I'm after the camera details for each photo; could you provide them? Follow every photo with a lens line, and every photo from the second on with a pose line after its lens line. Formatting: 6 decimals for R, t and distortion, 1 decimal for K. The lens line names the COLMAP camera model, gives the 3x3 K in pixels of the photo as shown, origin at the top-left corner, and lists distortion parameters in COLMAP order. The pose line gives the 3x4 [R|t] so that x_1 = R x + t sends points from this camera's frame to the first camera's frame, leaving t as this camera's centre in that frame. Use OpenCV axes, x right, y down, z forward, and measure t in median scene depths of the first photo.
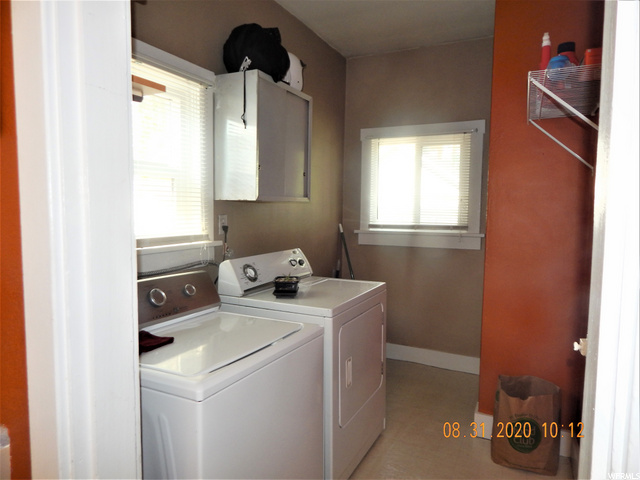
lens RADIAL K [[425.2, 0, 317.1], [0, 425.2, 242.3], [0, 0, 1]] dist [0.029021, 0.001951]
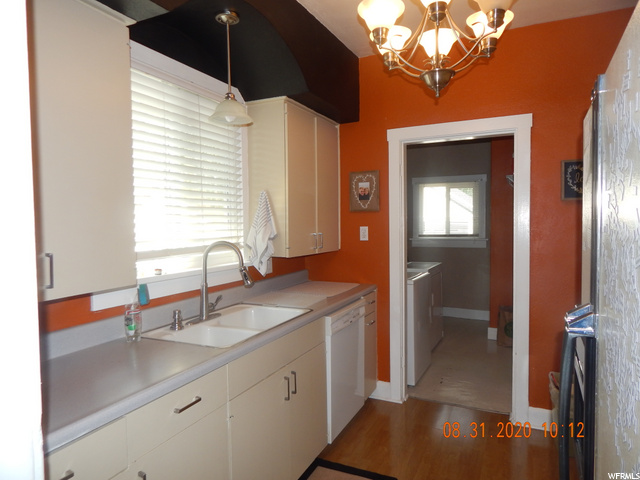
lens RADIAL K [[425.2, 0, 319.6], [0, 425.2, 242.4], [0, 0, 1]] dist [0.029021, 0.001951]
pose [[0.999615, -0.021304, 0.017800, -0.311394], [0.021858, 0.999264, -0.031531, 0.033891], [-0.017115, 0.031908, 0.999344, -0.693358]]
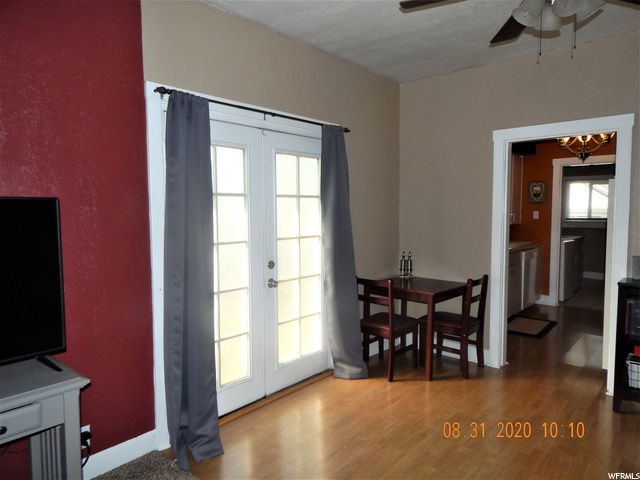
lens RADIAL K [[425.2, 0, 319.7], [0, 425.2, 240.4], [0, 0, 1]] dist [0.029021, 0.001951]
pose [[0.967948, 0.004389, -0.251111, -0.594401], [-0.006436, 0.999952, -0.007328, 0.105193], [0.251067, 0.008709, 0.967931, -1.615396]]
